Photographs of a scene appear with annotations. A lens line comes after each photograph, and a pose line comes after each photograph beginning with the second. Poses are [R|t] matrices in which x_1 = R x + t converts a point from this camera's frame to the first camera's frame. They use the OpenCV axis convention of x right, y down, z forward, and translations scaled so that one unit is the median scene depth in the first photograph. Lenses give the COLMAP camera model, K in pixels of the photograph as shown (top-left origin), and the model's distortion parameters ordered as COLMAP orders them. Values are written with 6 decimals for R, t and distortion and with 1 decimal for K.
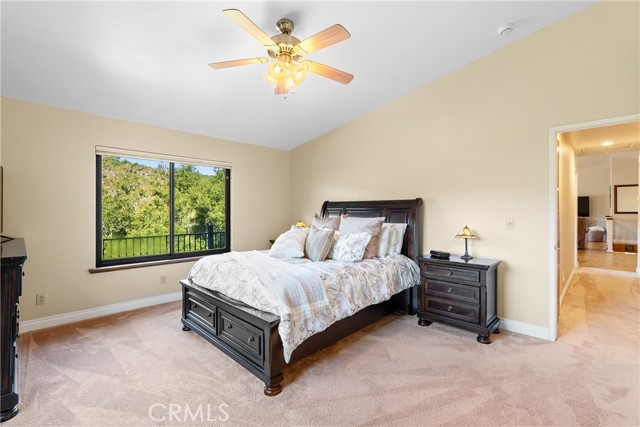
lens RADIAL K [[294.7, 0, 320.2], [0, 294.7, 209.0], [0, 0, 1]] dist [-0.008384, 0.004033]
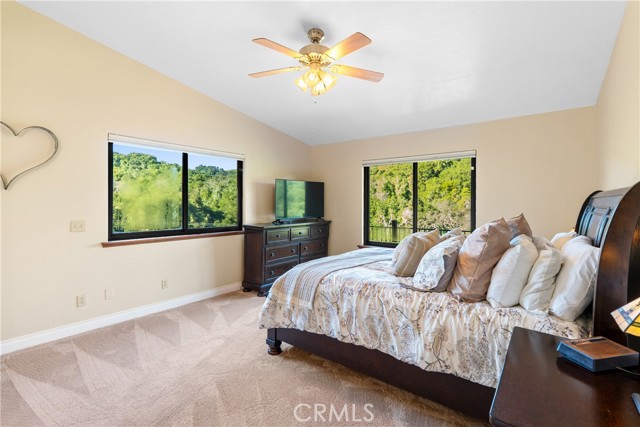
lens RADIAL K [[294.7, 0, 324.5], [0, 294.7, 211.4], [0, 0, 1]] dist [-0.008384, 0.004033]
pose [[0.109637, 0.024101, -0.993679, 0.792968], [0.002466, 0.999696, 0.024519, -0.006003], [0.993969, -0.005139, 0.109545, 0.784609]]
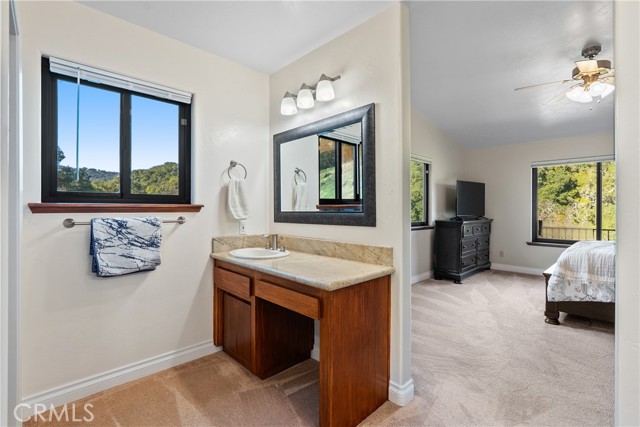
lens RADIAL K [[294.7, 0, 321.3], [0, 294.7, 212.3], [0, 0, 1]] dist [-0.008384, 0.004033]
pose [[-0.019617, 0.009418, -0.999763, 0.973998], [0.000043, 0.999956, 0.009418, 0.034905], [0.999808, 0.000142, -0.019617, -0.097154]]
